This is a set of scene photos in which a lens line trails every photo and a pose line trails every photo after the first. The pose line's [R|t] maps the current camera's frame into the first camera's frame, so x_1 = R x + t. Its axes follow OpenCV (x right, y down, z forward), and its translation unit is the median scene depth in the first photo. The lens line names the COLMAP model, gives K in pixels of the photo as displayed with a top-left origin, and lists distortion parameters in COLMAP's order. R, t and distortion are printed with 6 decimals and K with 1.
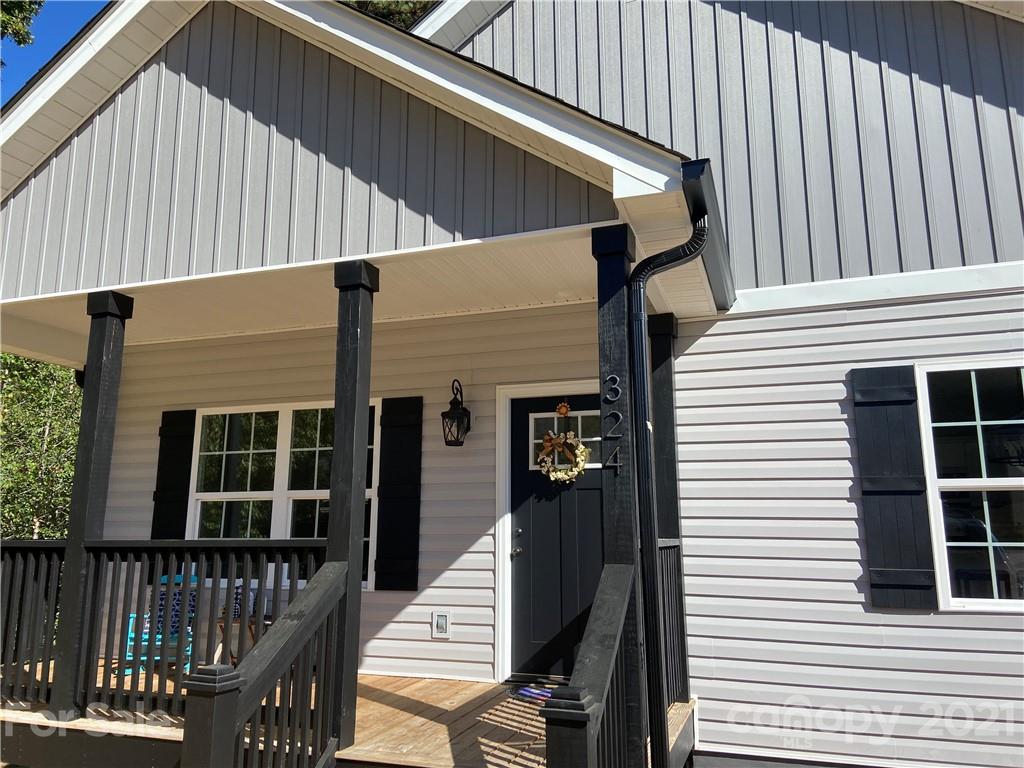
lens RADIAL K [[771.0, 0, 510.1], [0, 771.0, 378.7], [0, 0, 1]] dist [0.122184, -0.148460]
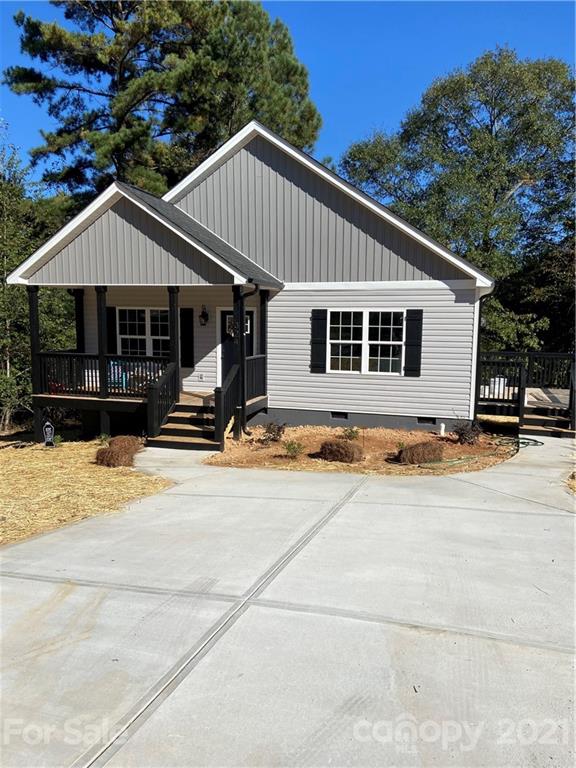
lens RADIAL K [[578.5, 0, 292.0], [0, 578.5, 385.4], [0, 0, 1]] dist [0.124707, -0.153565]
pose [[0.998852, 0.003263, 0.047795, 0.203305], [-0.017791, 0.951588, 0.306861, -0.471910], [-0.044480, -0.307359, 0.950554, -1.563974]]
